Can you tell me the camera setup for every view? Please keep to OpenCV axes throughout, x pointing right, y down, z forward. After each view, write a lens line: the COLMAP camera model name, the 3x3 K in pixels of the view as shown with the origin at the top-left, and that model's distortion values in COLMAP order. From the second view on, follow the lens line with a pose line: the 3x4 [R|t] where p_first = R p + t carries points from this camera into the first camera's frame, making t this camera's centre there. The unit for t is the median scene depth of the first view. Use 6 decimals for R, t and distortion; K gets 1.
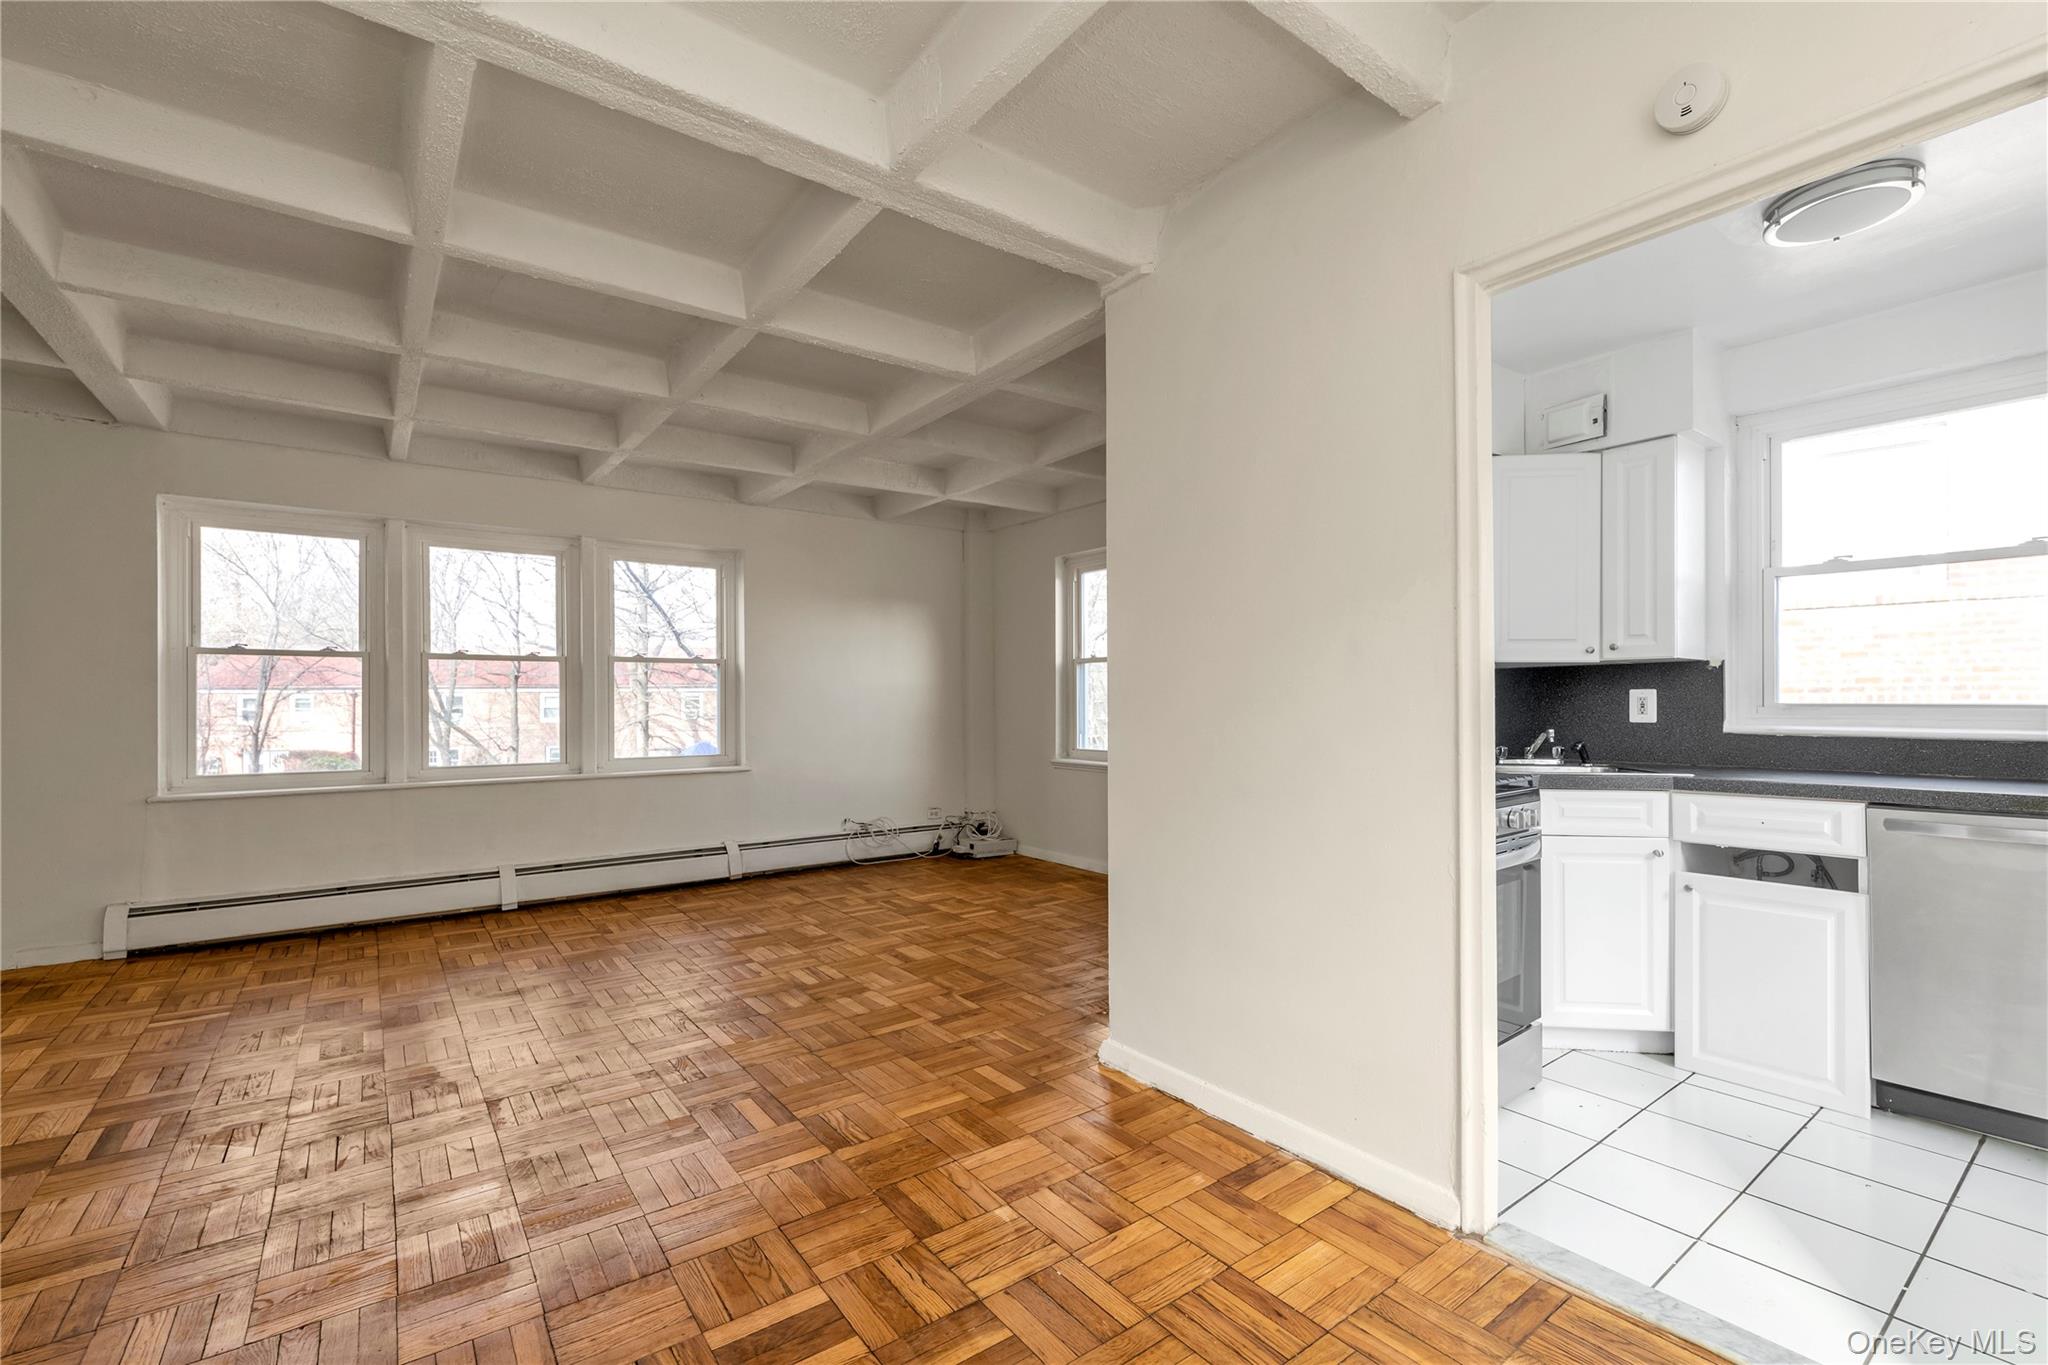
lens RADIAL K [[895.3, 0, 1019.5], [0, 895.3, 704.6], [0, 0, 1]] dist [0.000404, 0.000029]
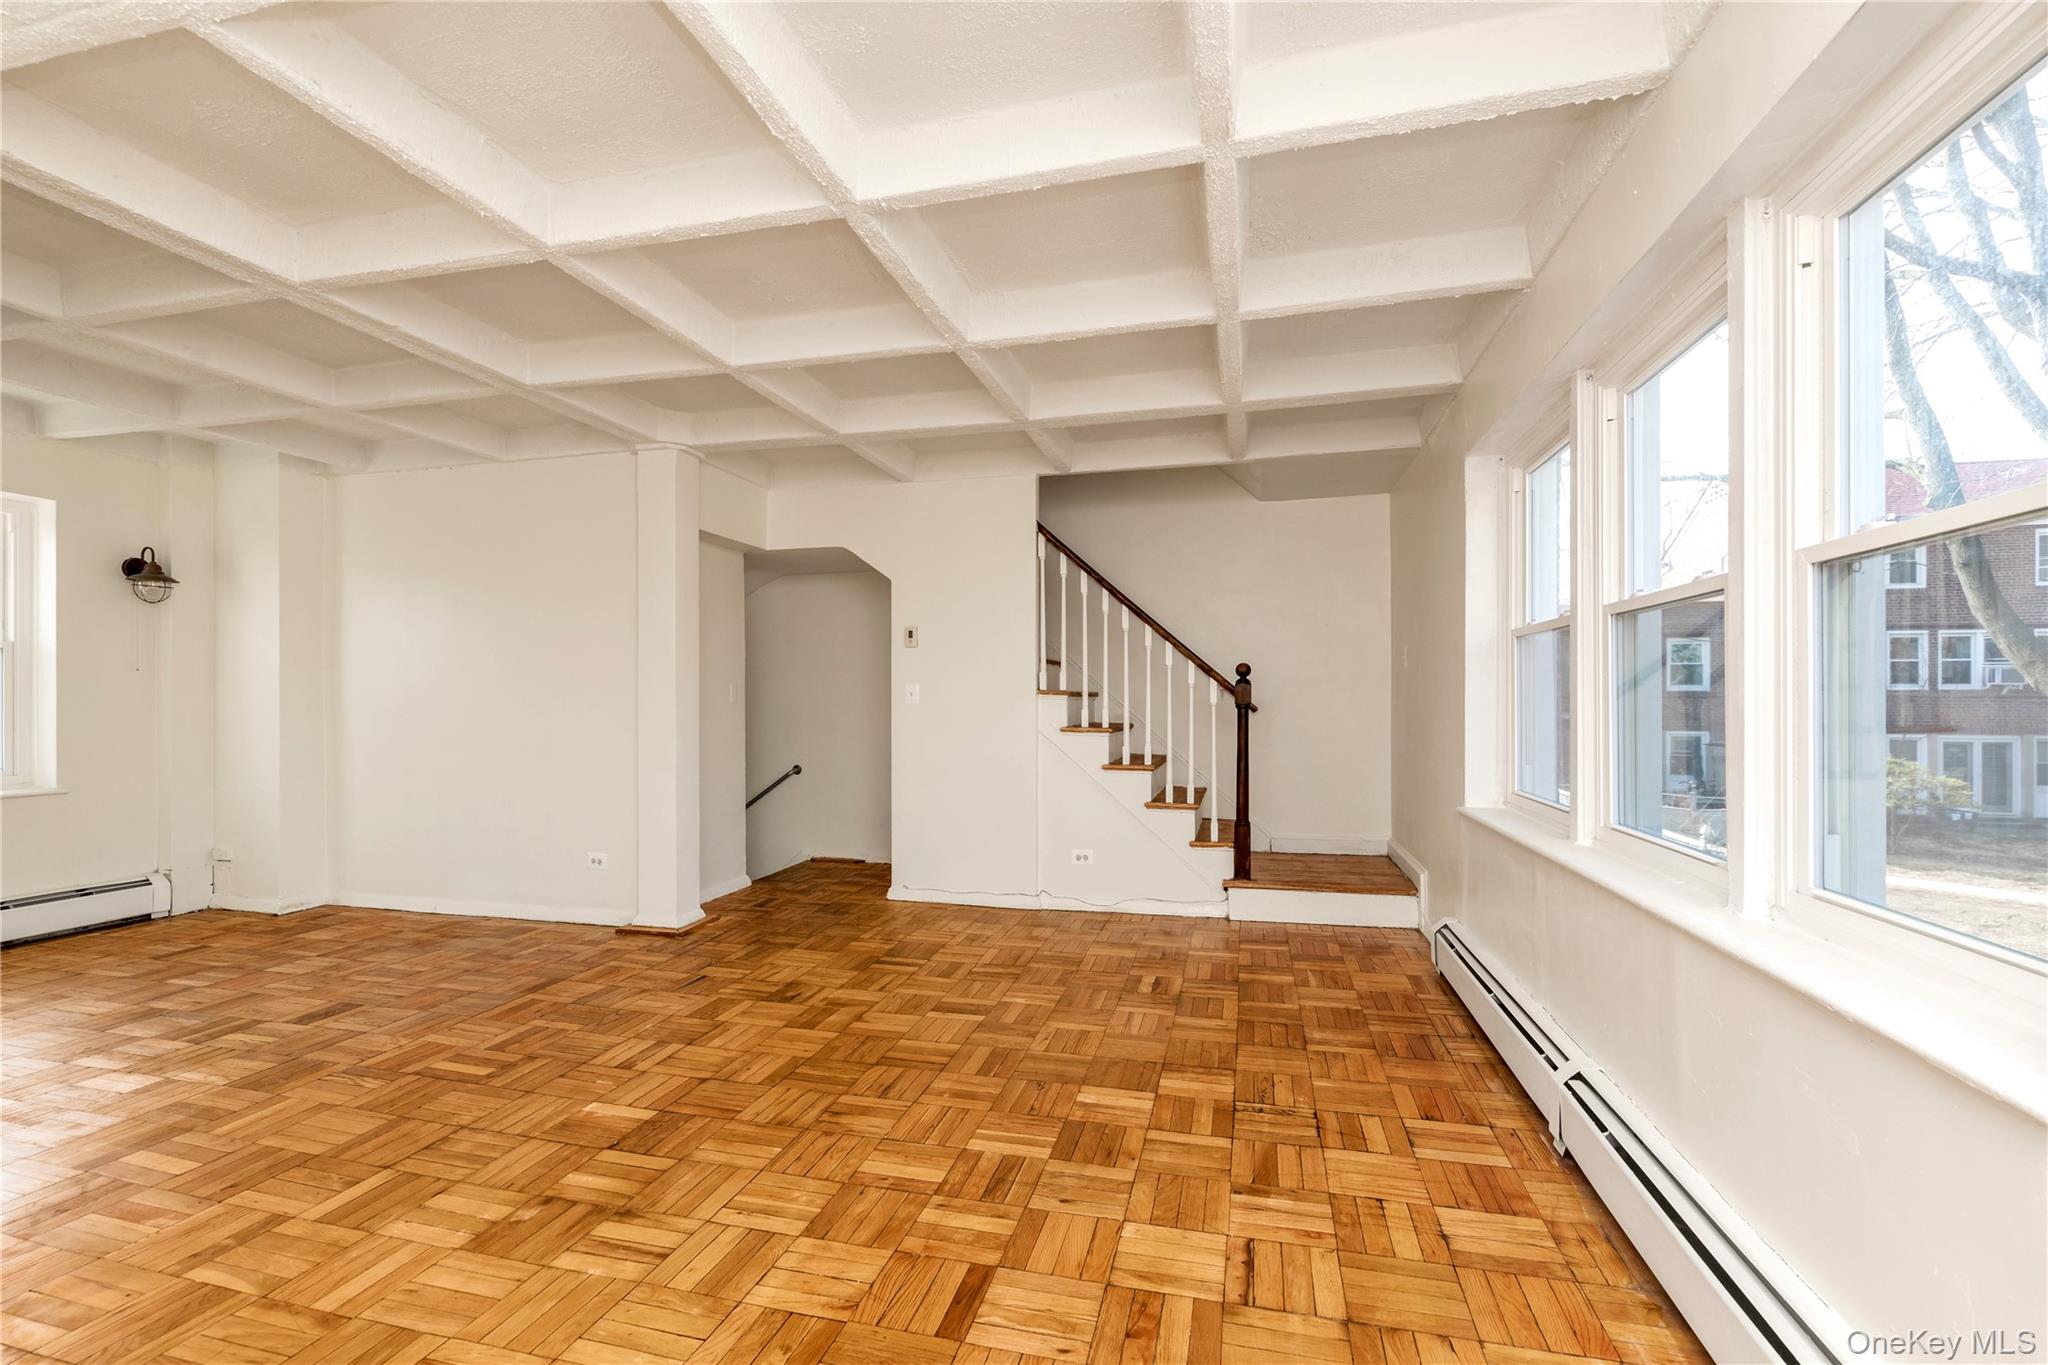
lens RADIAL K [[895.3, 0, 1011.8], [0, 895.3, 694.9], [0, 0, 1]] dist [0.000404, 0.000029]
pose [[-0.775734, 0.004477, -0.631044, -0.076110], [0.005569, 0.999984, 0.000249, -0.007951], [0.631035, -0.003321, -0.775747, 1.441298]]
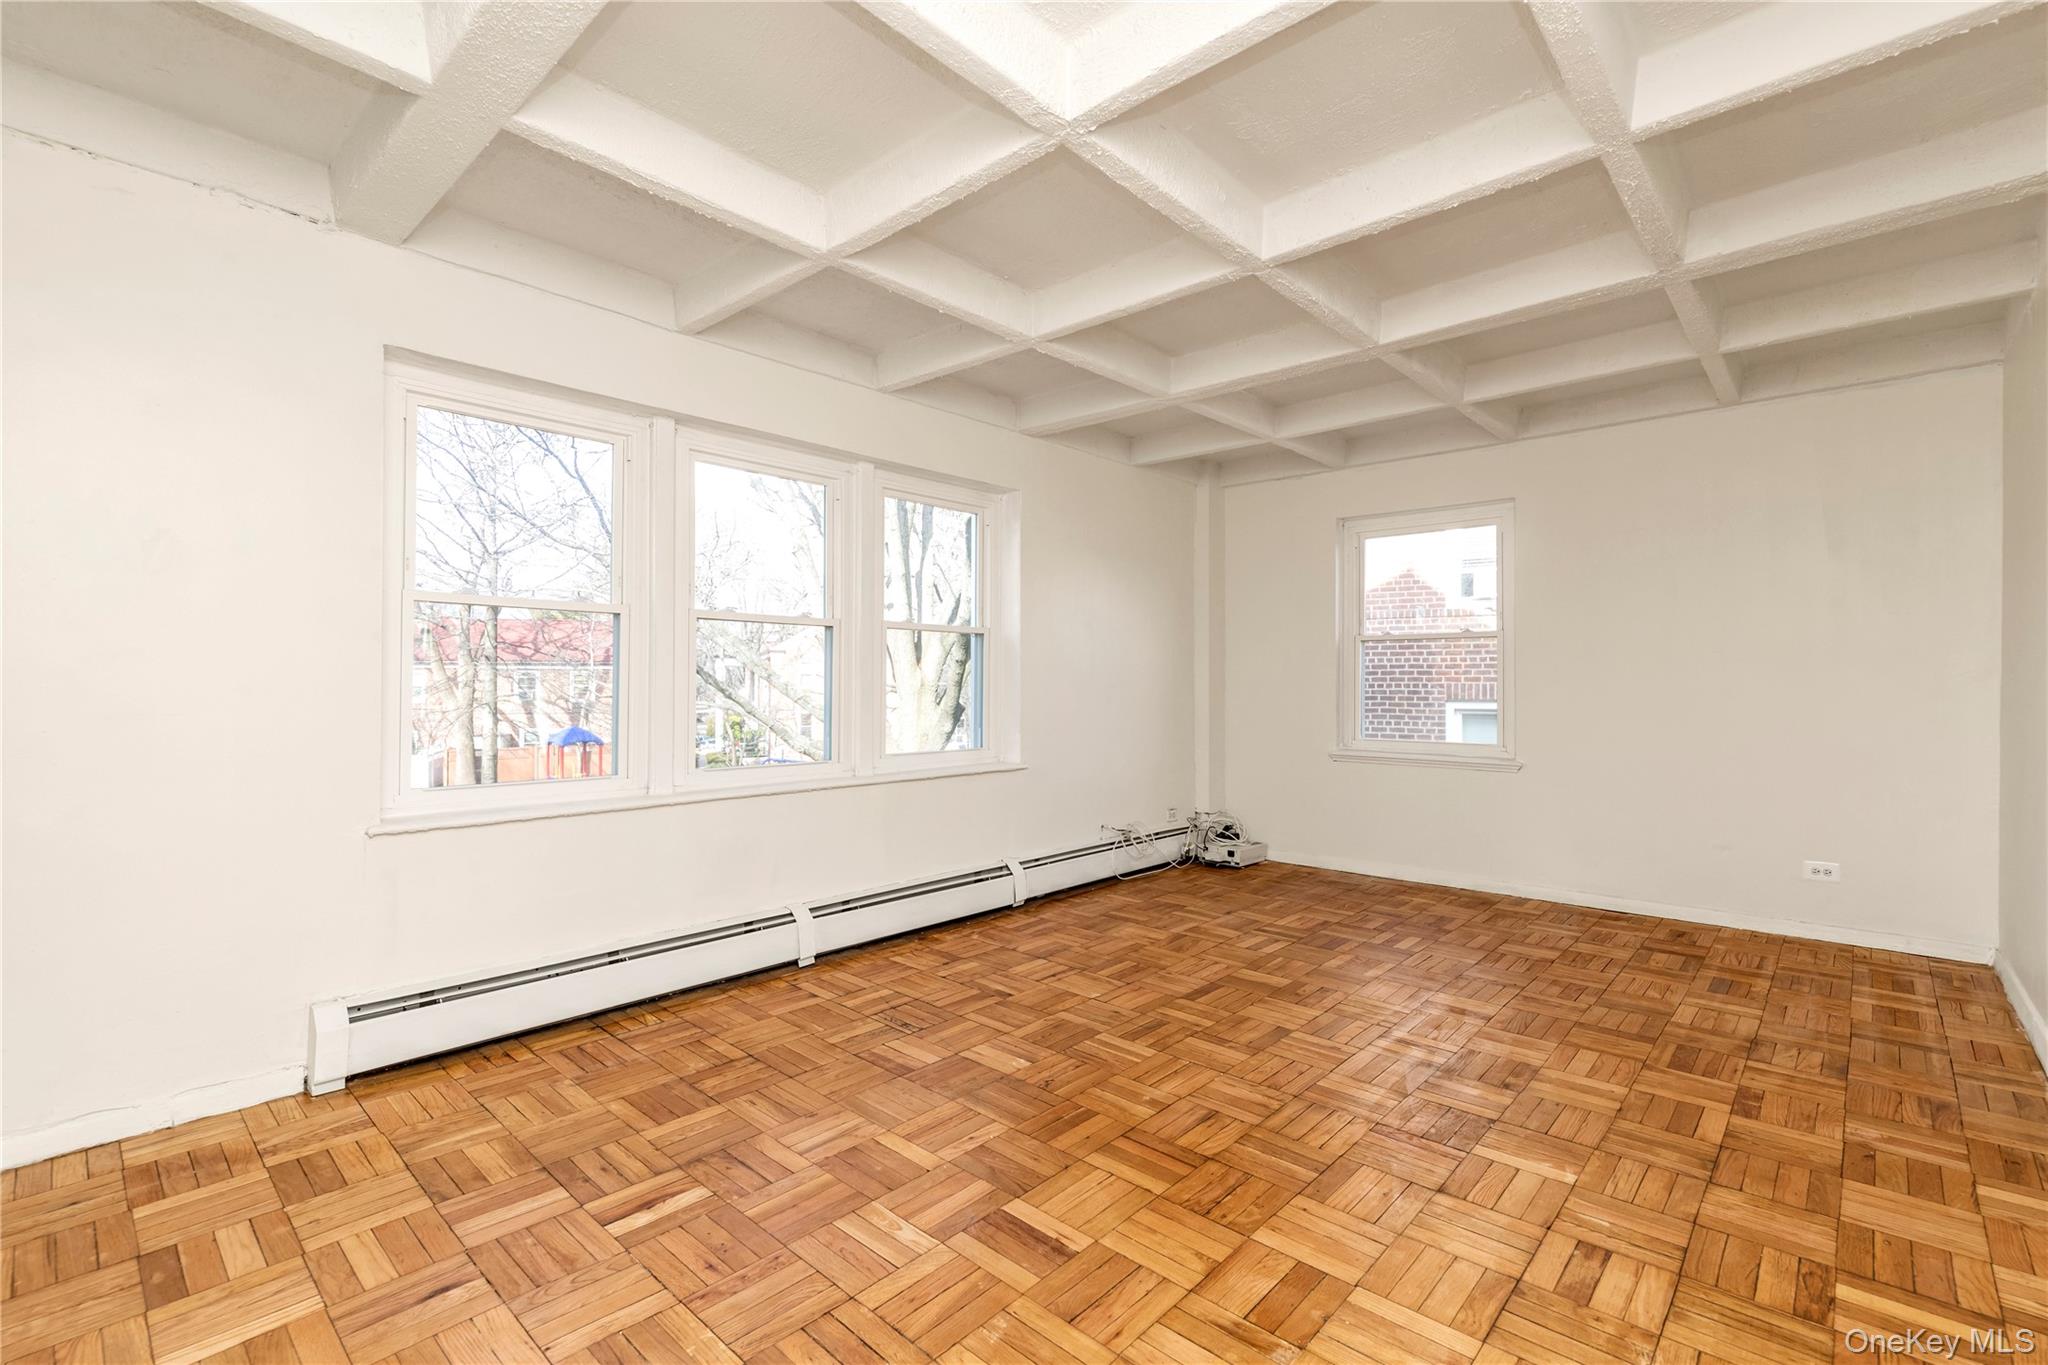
lens RADIAL K [[906.2, 0, 1016.0], [0, 906.2, 687.4], [0, 0, 1]] dist [-0.003826, -0.001104]
pose [[0.981439, 0.008301, 0.191593, -0.665254], [-0.008595, 0.999963, 0.000706, 0.001330], [-0.191580, -0.002340, 0.981474, 0.298661]]
